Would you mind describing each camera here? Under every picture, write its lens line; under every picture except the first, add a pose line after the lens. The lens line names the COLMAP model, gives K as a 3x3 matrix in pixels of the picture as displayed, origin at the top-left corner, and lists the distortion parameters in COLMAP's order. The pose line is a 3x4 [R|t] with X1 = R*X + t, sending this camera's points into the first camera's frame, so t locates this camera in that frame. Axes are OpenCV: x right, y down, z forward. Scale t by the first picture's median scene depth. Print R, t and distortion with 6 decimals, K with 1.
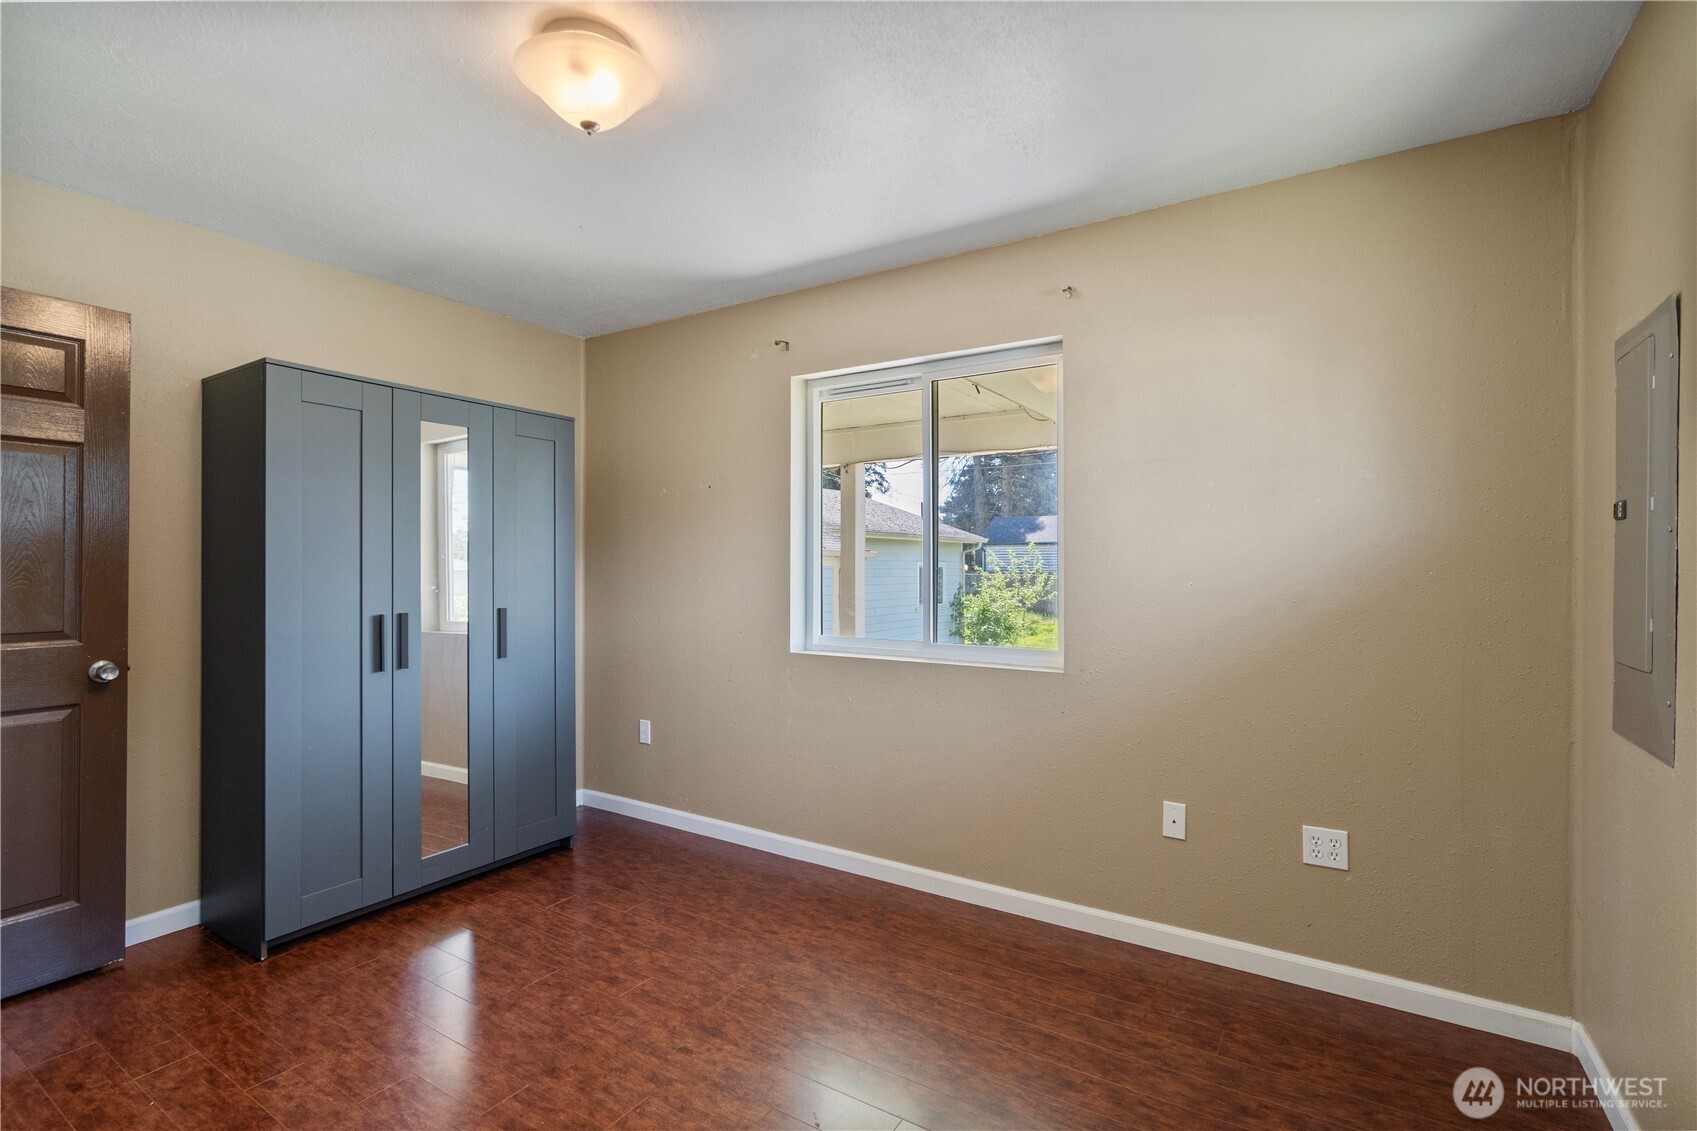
lens RADIAL K [[781.1, 0, 856.2], [0, 781.1, 553.5], [0, 0, 1]] dist [0.001081, -0.000081]
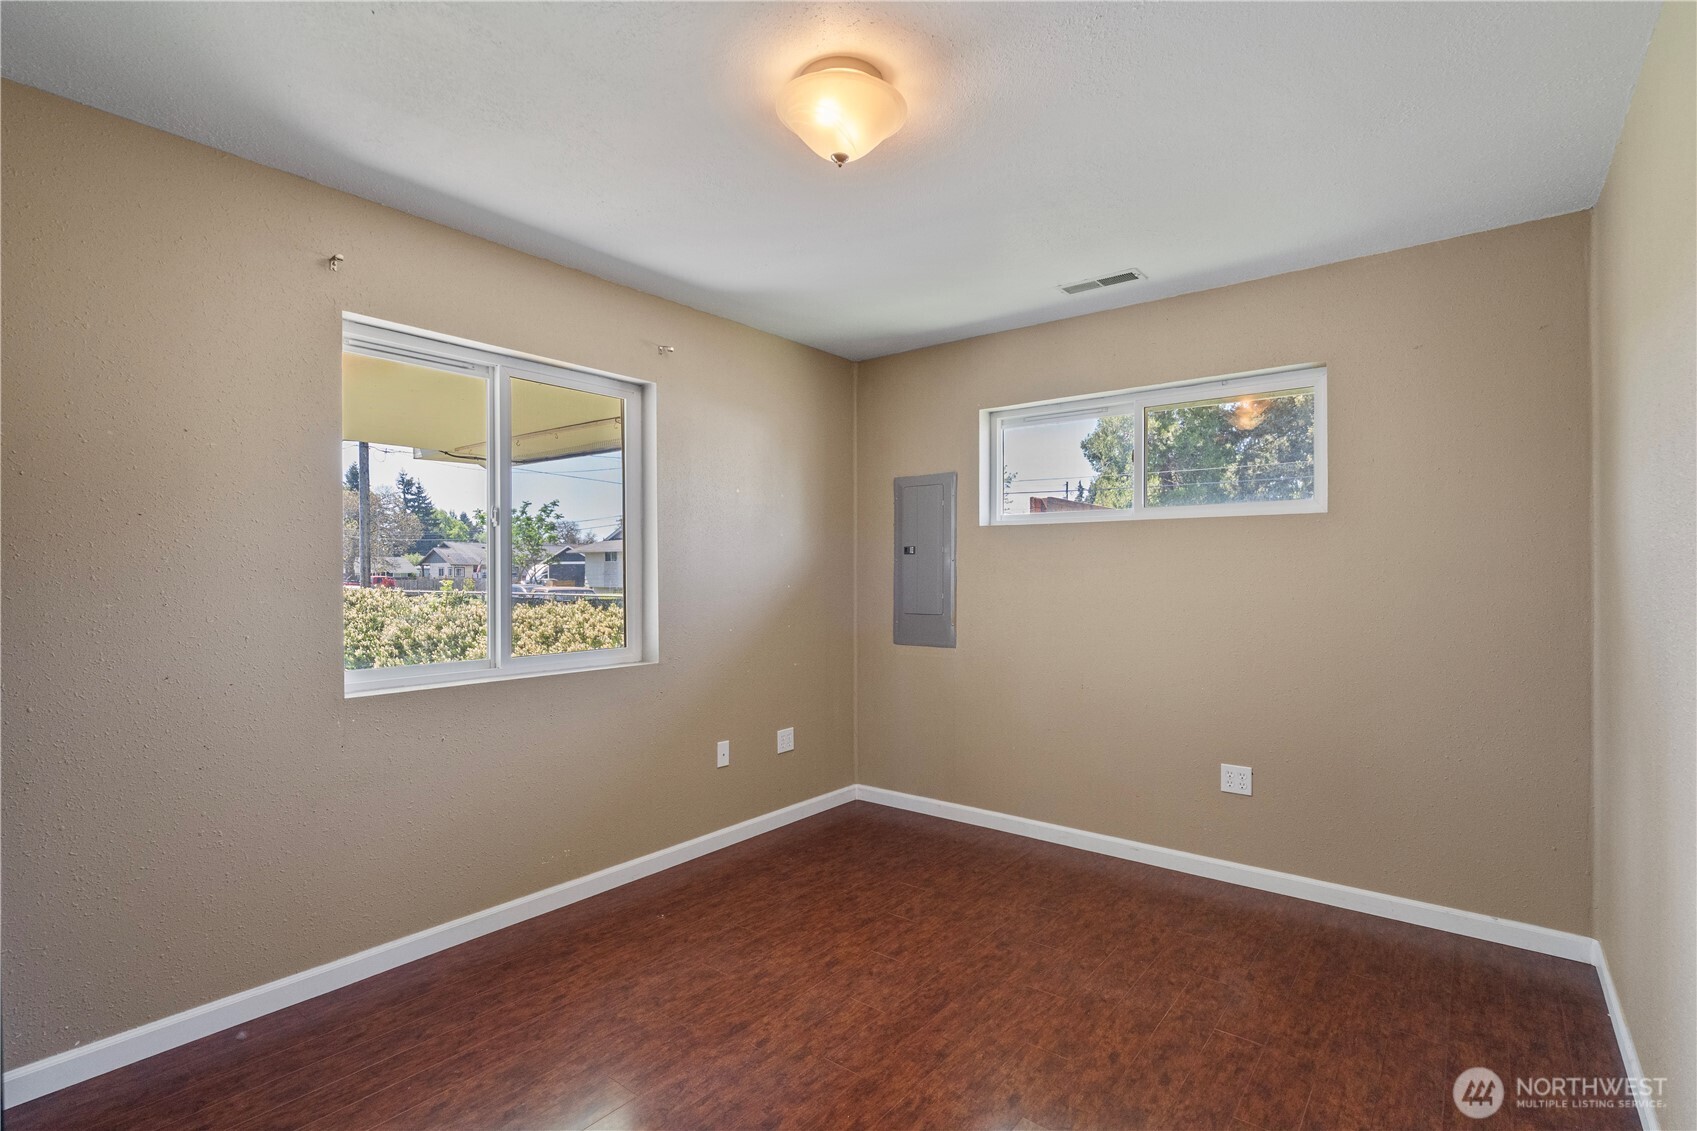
lens RADIAL K [[781.1, 0, 855.6], [0, 781.1, 577.9], [0, 0, 1]] dist [0.001081, -0.000081]
pose [[0.114101, -0.009260, 0.993426, -0.995721], [-0.011866, 0.999873, 0.010683, 0.002902], [-0.993398, -0.013007, 0.113977, 0.618148]]
